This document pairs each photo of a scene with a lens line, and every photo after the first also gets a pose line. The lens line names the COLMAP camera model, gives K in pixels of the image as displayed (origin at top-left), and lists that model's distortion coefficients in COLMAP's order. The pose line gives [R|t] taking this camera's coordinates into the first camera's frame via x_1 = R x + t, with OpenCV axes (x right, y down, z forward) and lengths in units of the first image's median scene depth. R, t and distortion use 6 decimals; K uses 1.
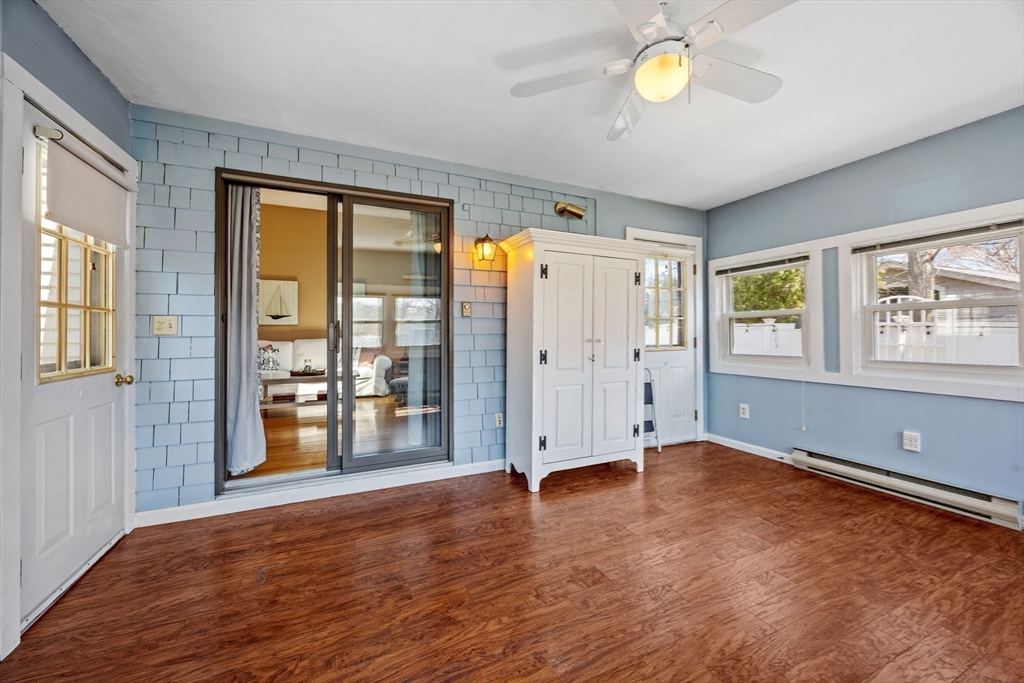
lens RADIAL K [[393.1, 0, 518.2], [0, 393.1, 330.4], [0, 0, 1]] dist [-0.000719, -0.000220]
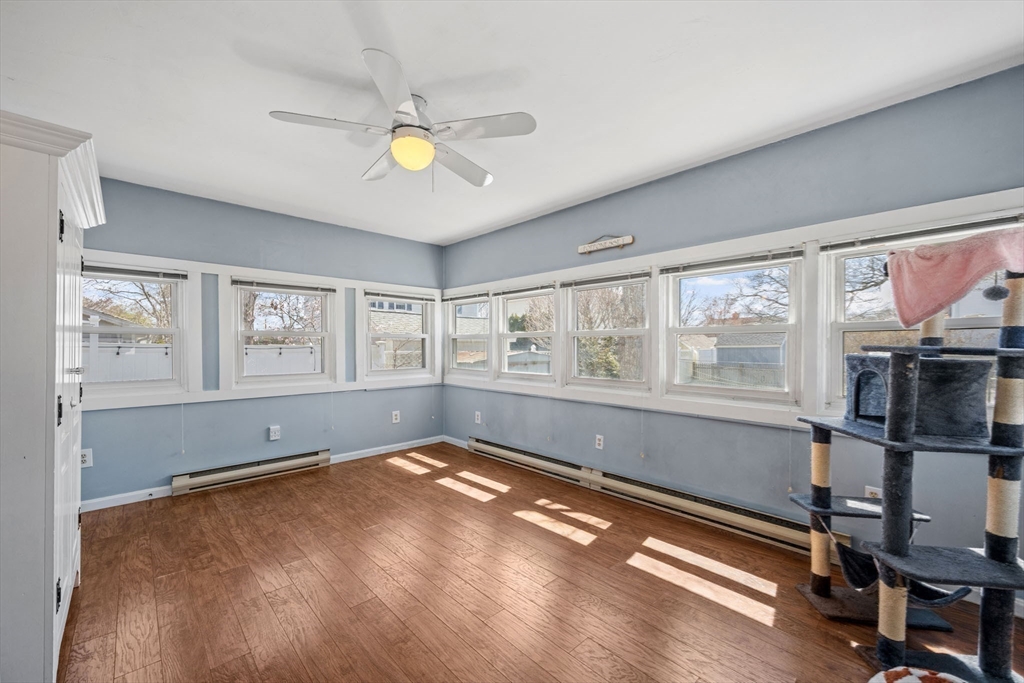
lens RADIAL K [[393.1, 0, 517.8], [0, 393.1, 351.1], [0, 0, 1]] dist [-0.000719, -0.000220]
pose [[-0.325145, 0.001341, 0.945663, -0.538723], [-0.004098, 0.999988, -0.002828, -0.000840], [-0.945655, -0.004795, -0.325136, 0.624564]]
